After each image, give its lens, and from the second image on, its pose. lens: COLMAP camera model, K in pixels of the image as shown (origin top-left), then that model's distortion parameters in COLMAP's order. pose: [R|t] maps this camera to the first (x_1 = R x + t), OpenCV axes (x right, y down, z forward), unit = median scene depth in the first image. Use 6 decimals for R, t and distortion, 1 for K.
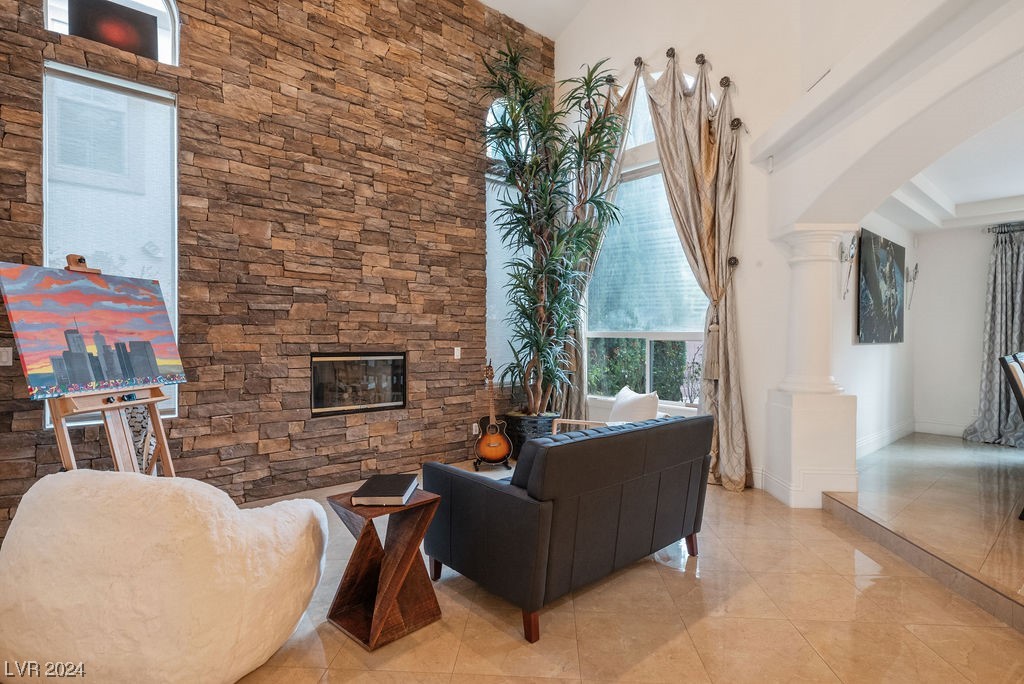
lens RADIAL K [[526.5, 0, 510.7], [0, 526.5, 341.4], [0, 0, 1]] dist [0.002061, -0.001720]
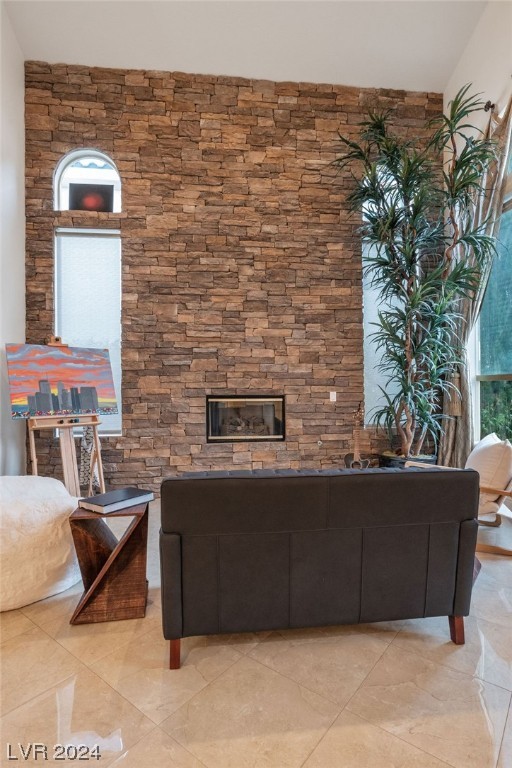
lens RADIAL K [[397.8, 0, 255.8], [0, 397.8, 387.5], [0, 0, 1]] dist [0.004291, -0.001964]
pose [[0.815465, -0.012433, -0.578673, 0.331525], [0.005549, 0.999891, -0.013662, 0.016457], [0.578780, 0.007930, 0.815445, 0.236710]]
